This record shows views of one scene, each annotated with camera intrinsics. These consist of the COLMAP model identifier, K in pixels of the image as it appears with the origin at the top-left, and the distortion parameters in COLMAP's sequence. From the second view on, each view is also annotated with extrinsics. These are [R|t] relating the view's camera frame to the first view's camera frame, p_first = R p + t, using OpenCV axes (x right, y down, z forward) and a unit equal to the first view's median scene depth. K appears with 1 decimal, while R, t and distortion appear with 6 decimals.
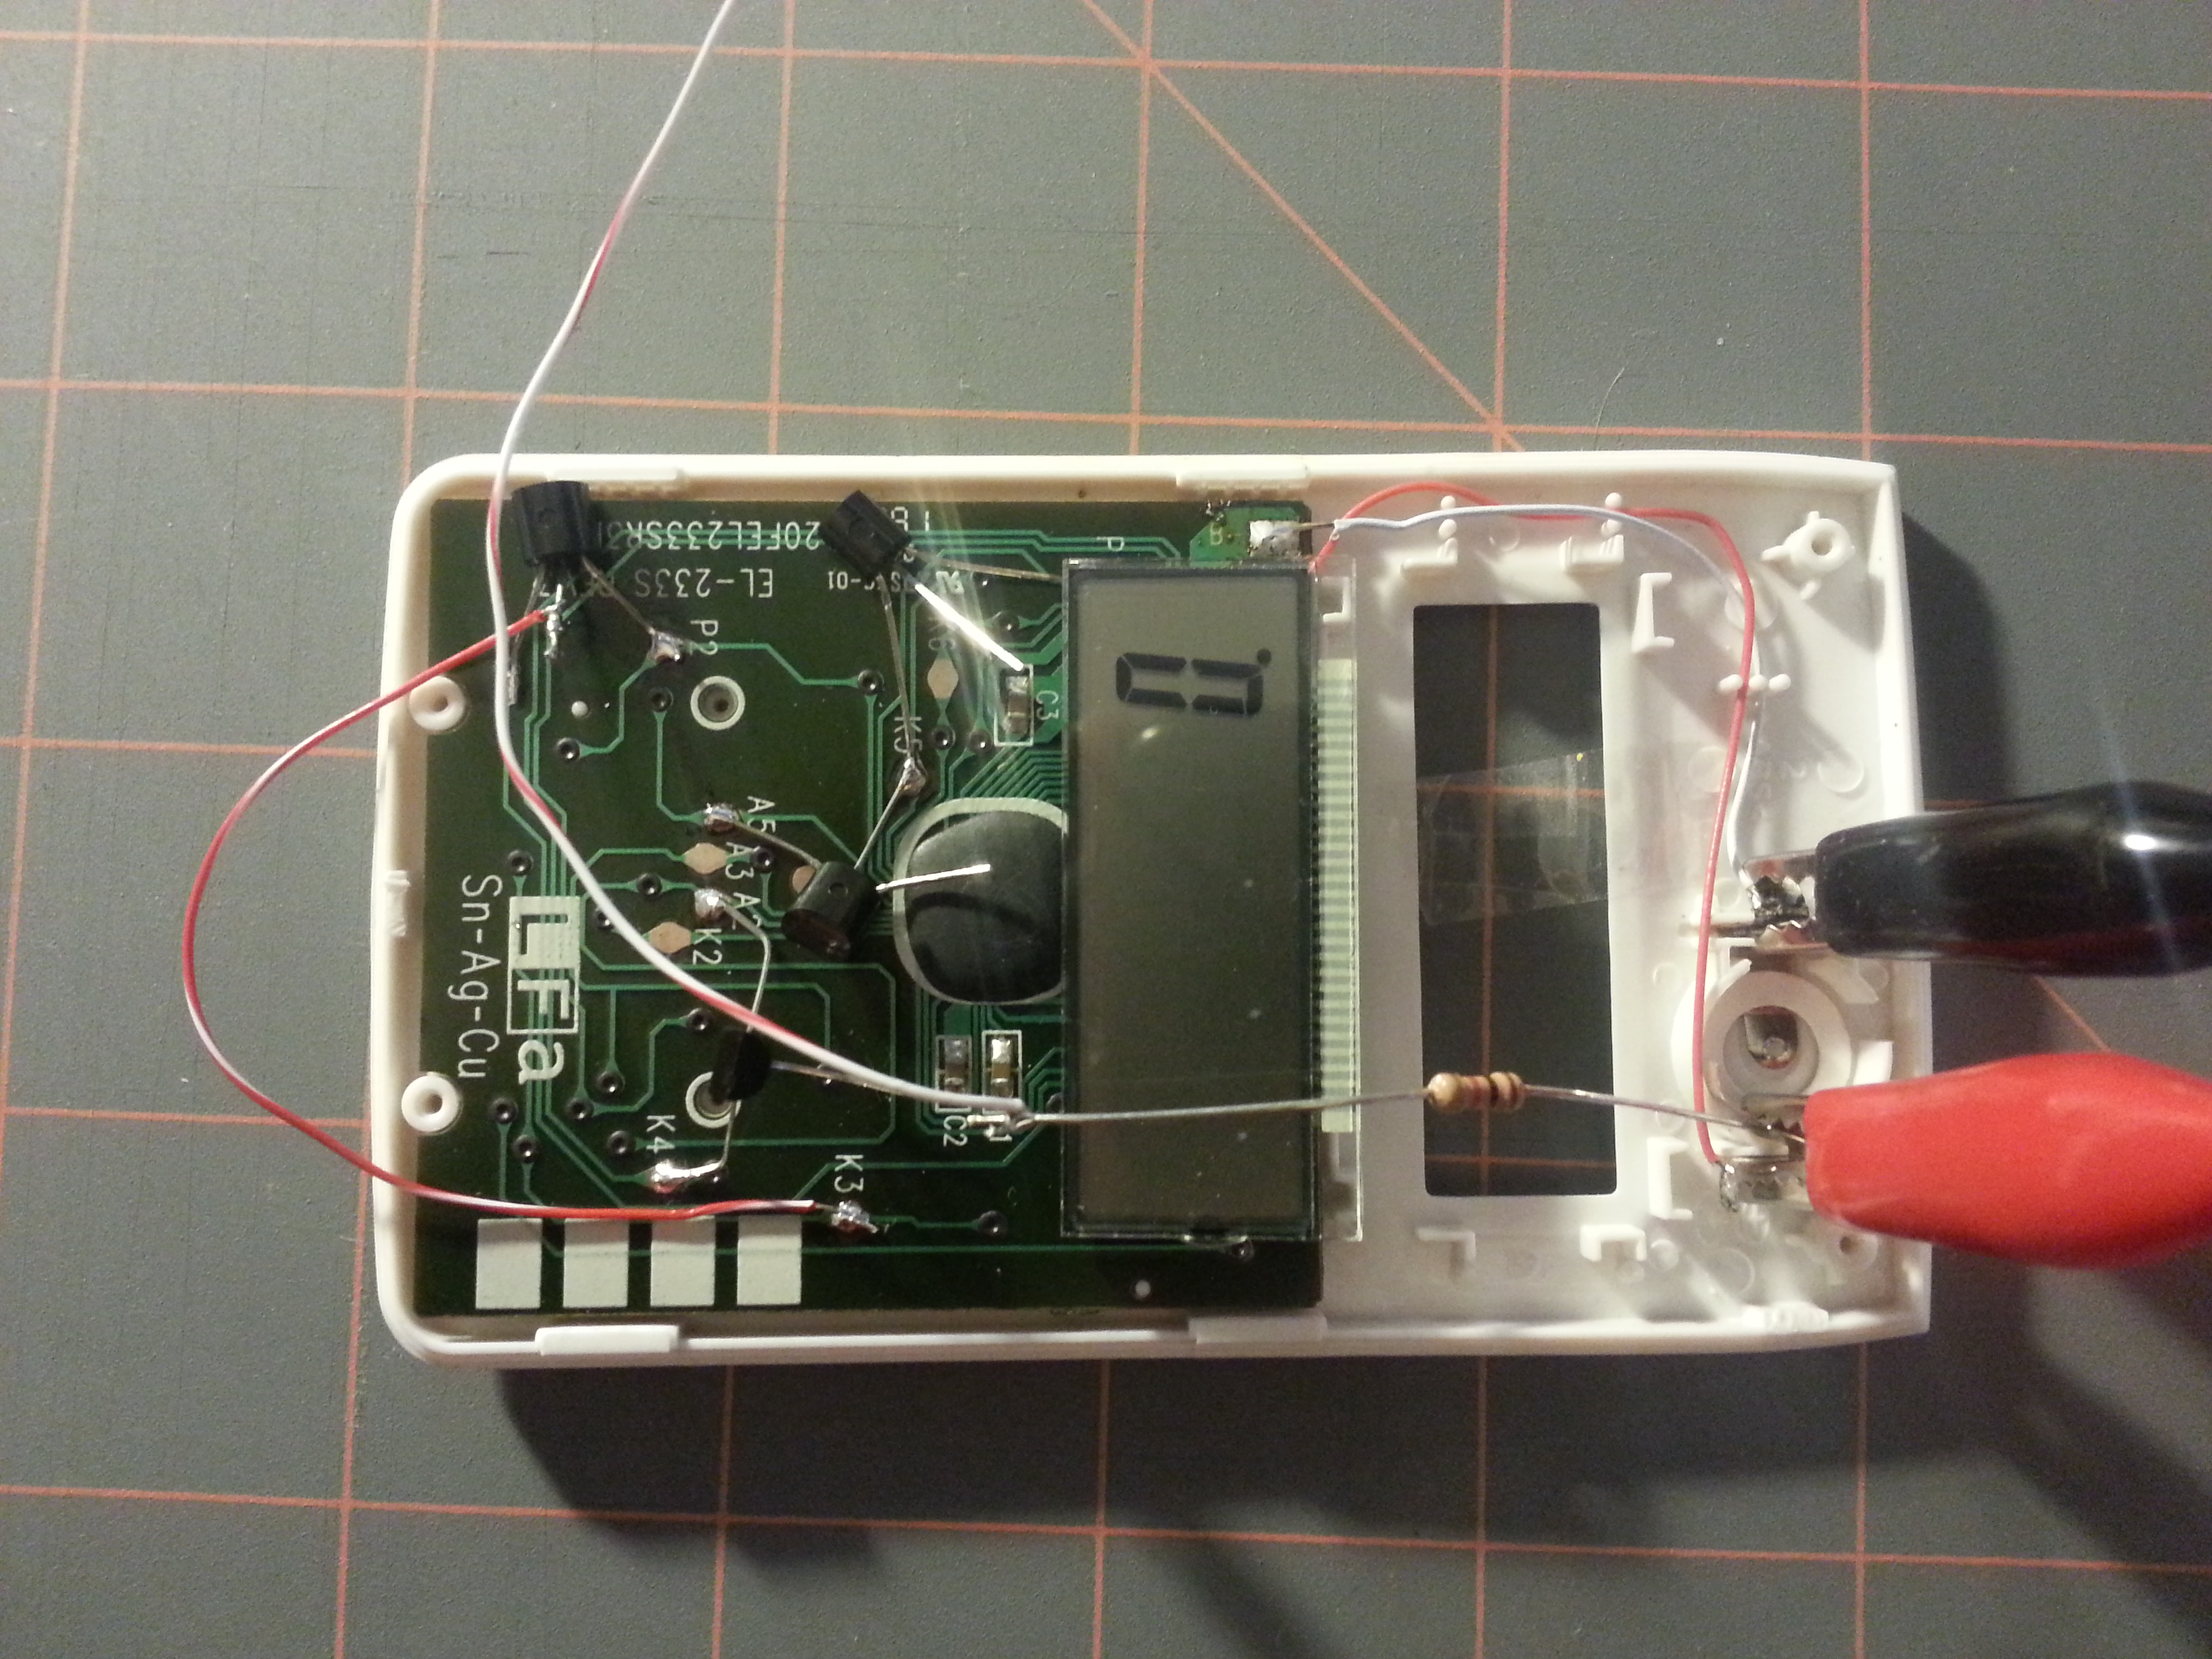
lens RADIAL K [[1833.0, 0, 1096.3], [0, 1833.0, 840.9], [0, 0, 1]] dist [0.033373, -0.062031]
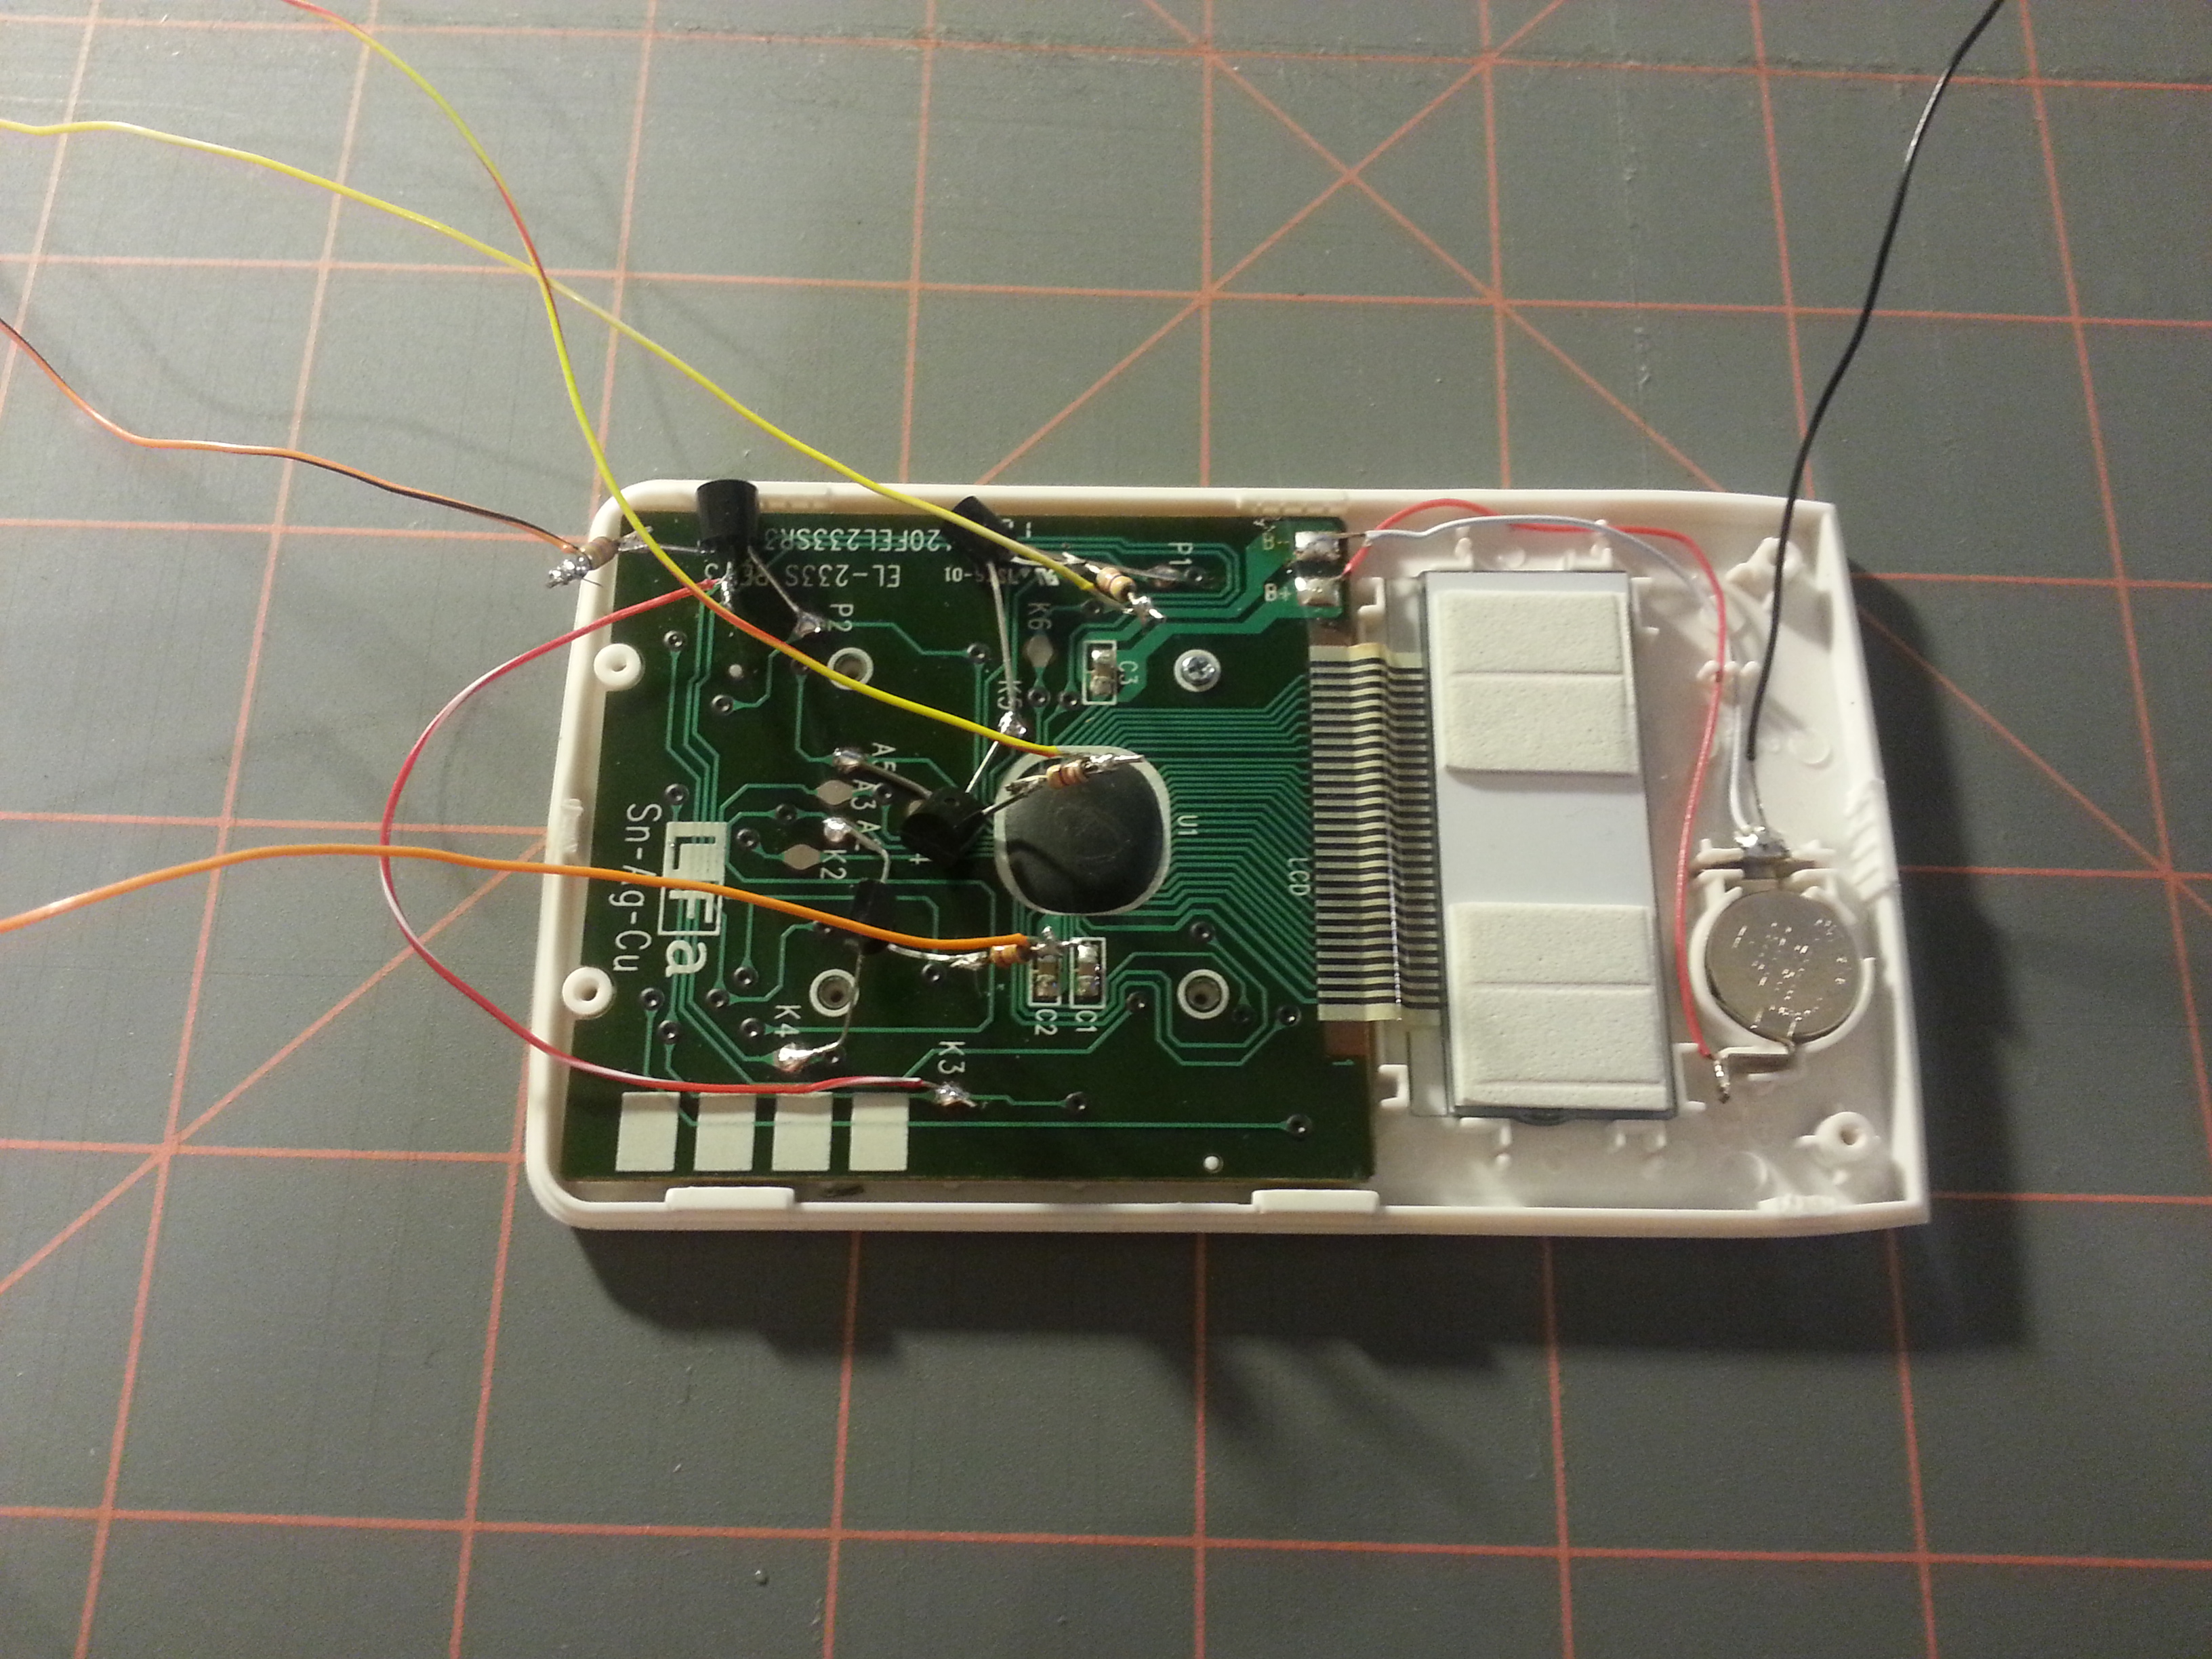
lens RADIAL K [[1833.0, 0, 1119.8], [0, 1833.0, 828.7], [0, 0, 1]] dist [0.033373, -0.062031]
pose [[0.999932, 0.001238, -0.011575, -0.018329], [-0.003983, 0.970704, -0.240244, 0.313263], [0.010939, 0.240273, 0.970644, -0.126955]]
